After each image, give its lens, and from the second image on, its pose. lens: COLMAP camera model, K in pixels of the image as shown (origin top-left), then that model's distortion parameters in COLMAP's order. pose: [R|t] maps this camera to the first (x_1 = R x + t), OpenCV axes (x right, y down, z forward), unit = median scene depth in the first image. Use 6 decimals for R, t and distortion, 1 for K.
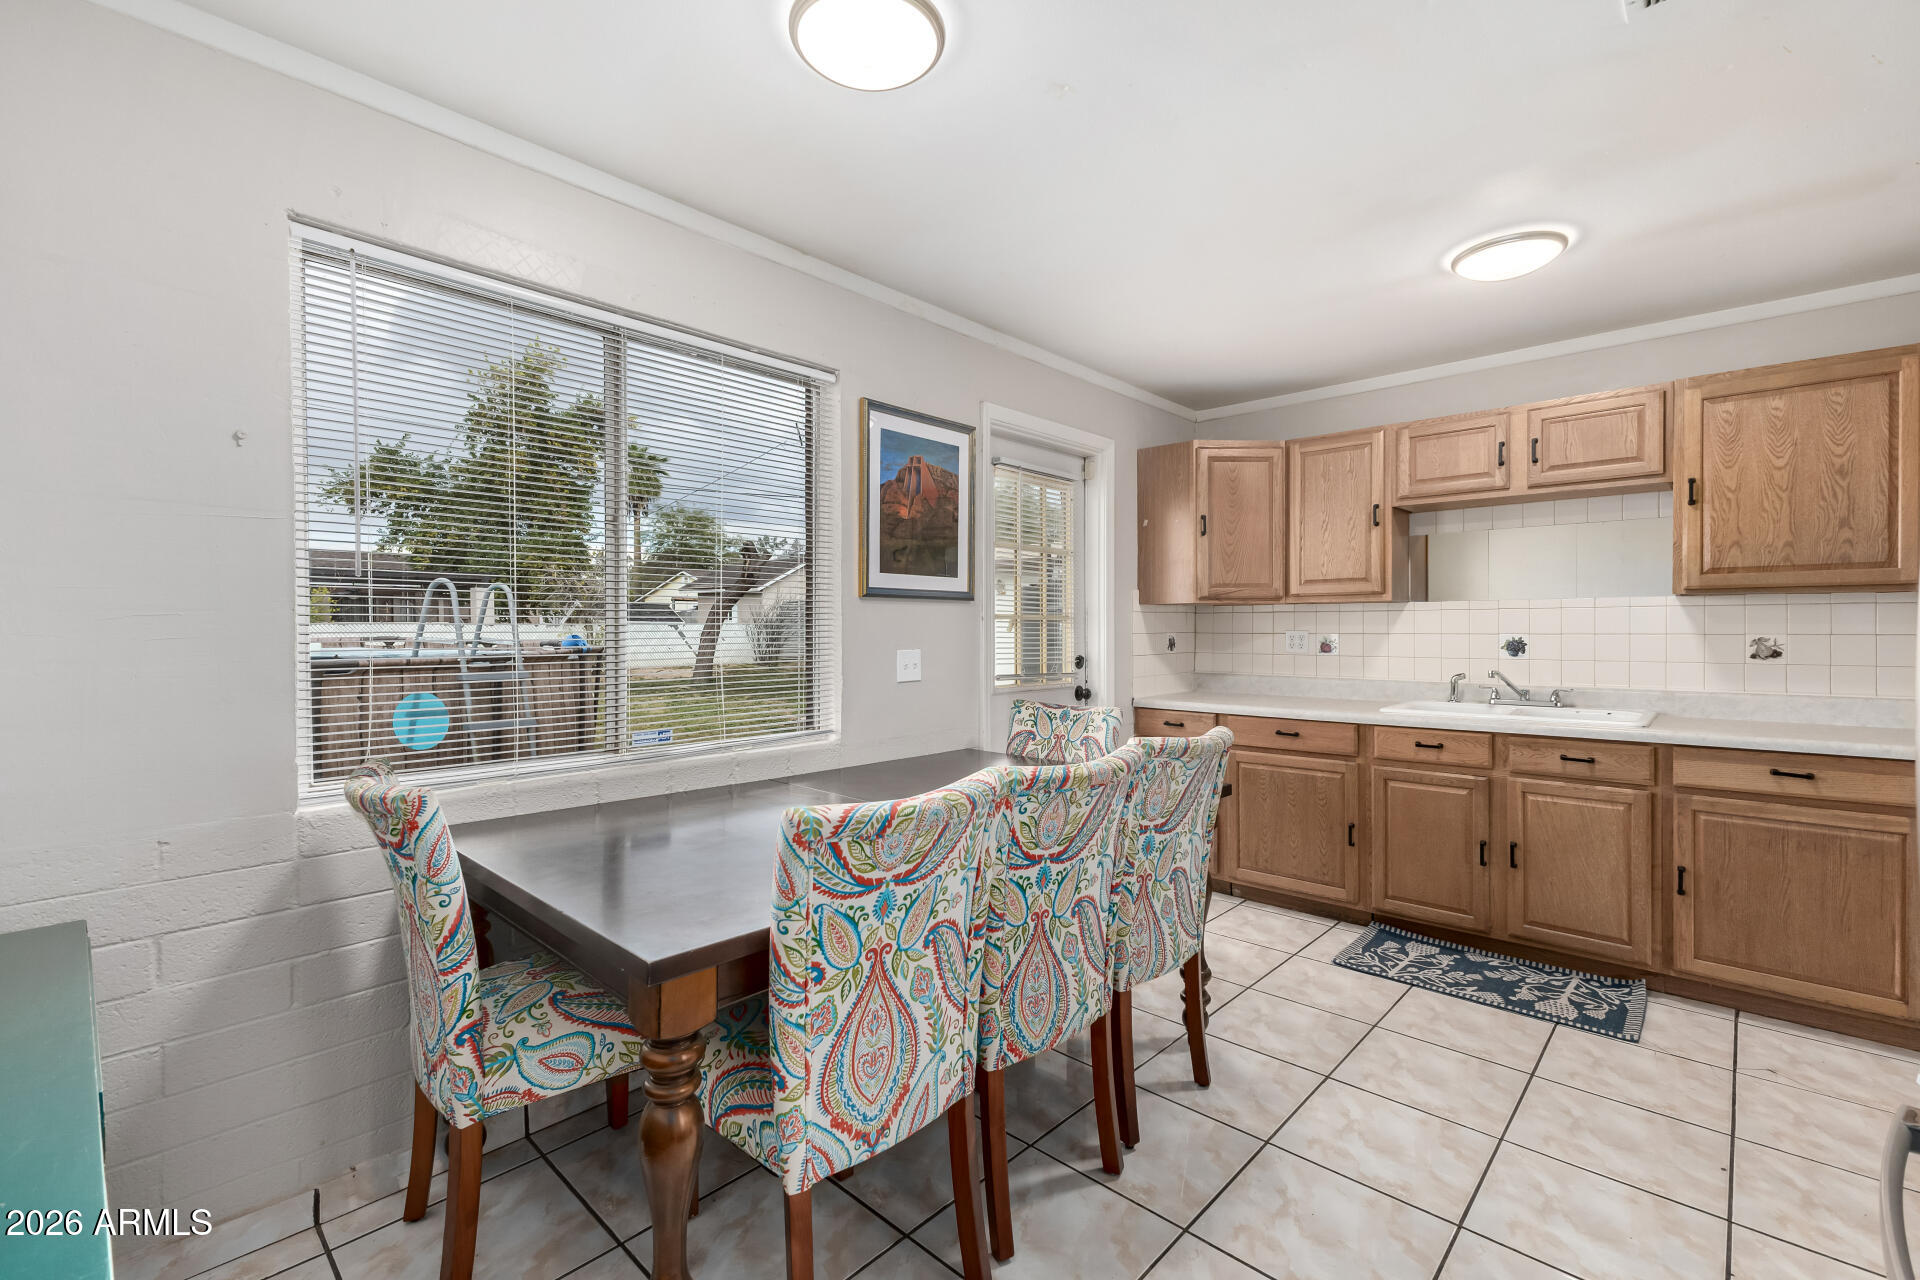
lens RADIAL K [[846.1, 0, 1001.4], [0, 846.1, 633.8], [0, 0, 1]] dist [0.021170, -0.007320]
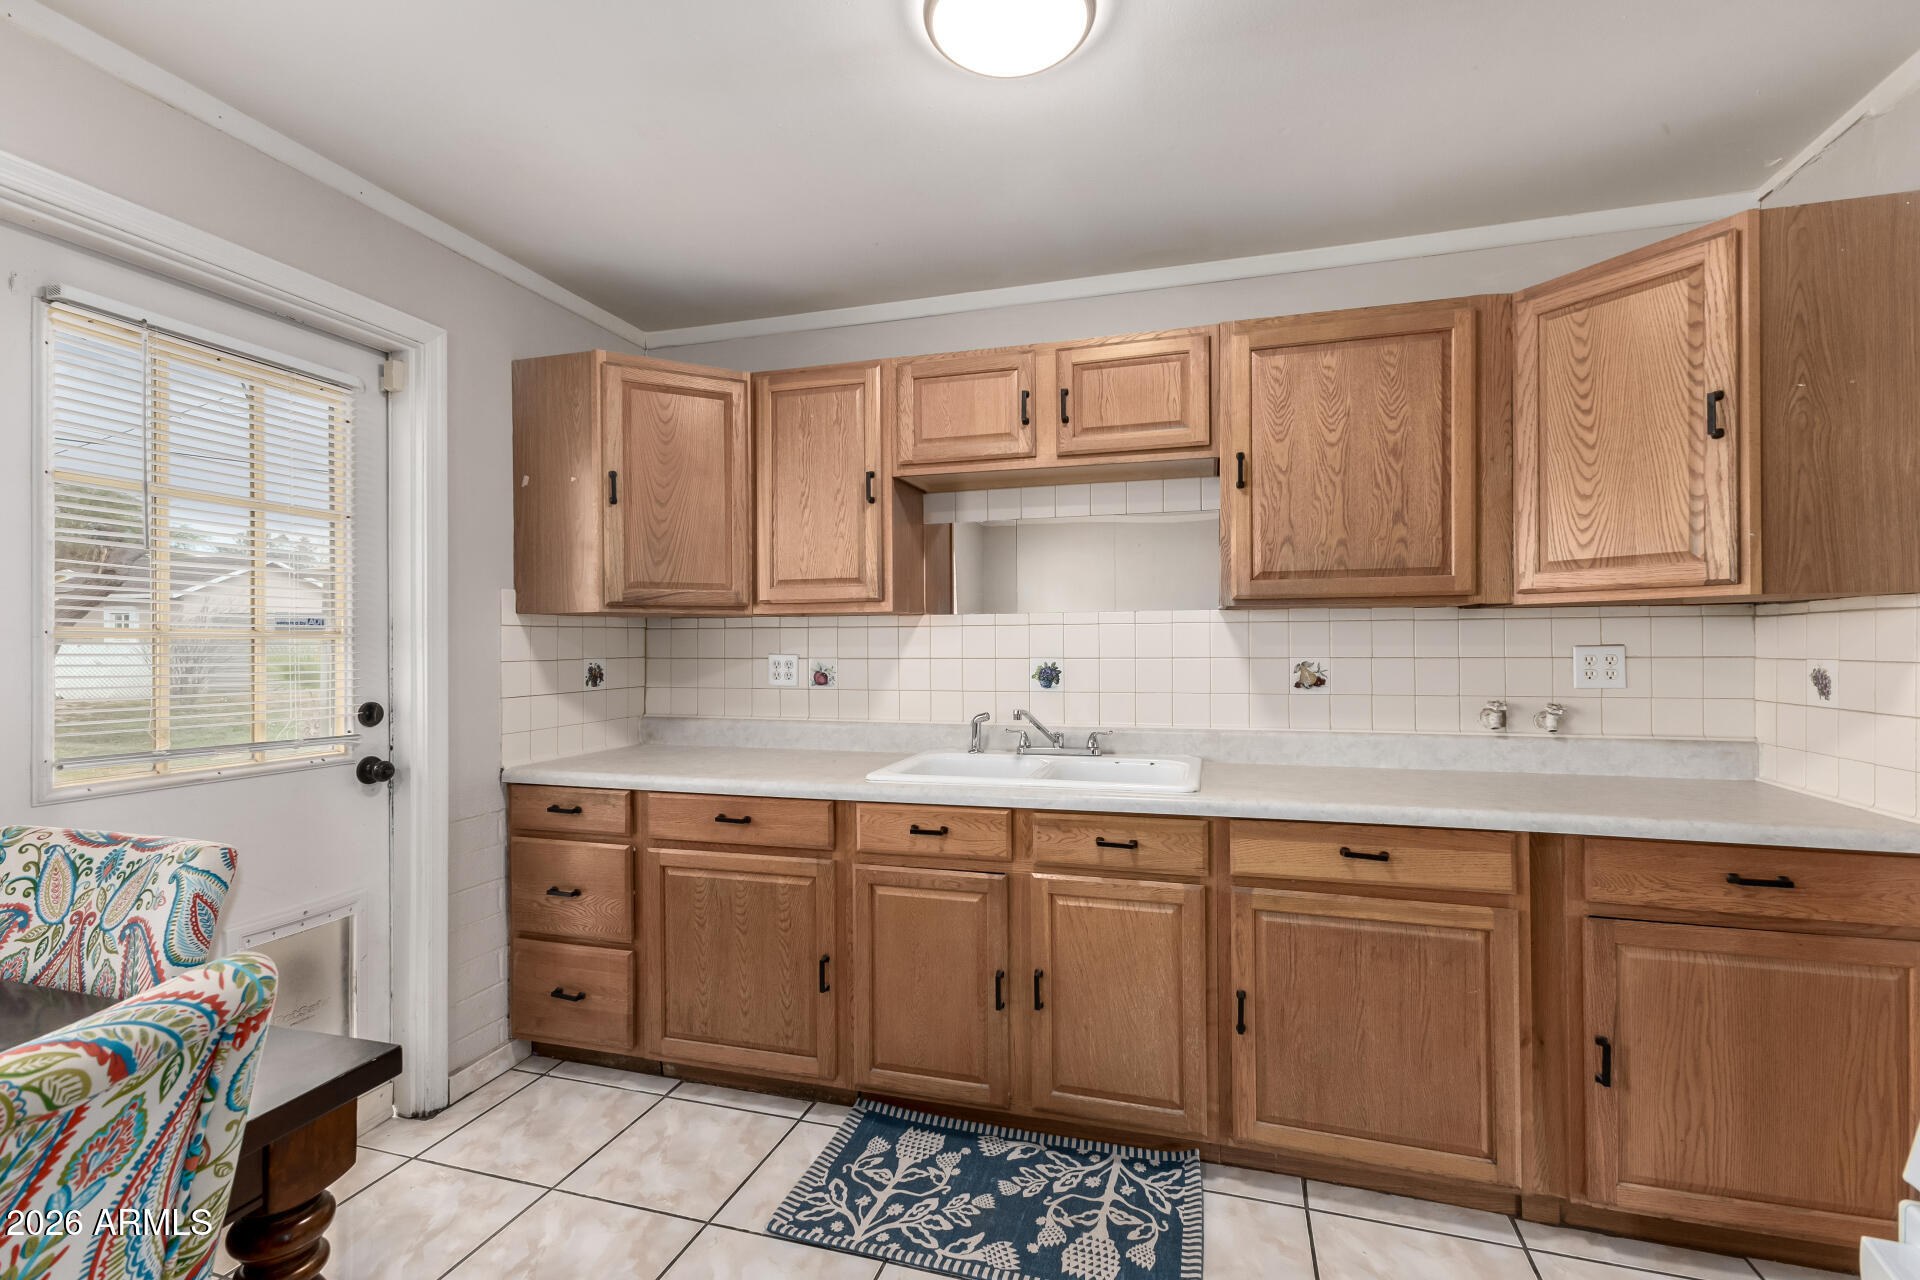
lens RADIAL K [[828.1, 0, 960.0], [0, 828.1, 640.0], [0, 0, 1]] dist [0.012796, -0.000140]
pose [[0.918914, 0.000485, 0.394458, 0.284855], [0.005170, 0.999899, -0.013273, -0.007905], [-0.394424, 0.014237, 0.918818, 0.418411]]
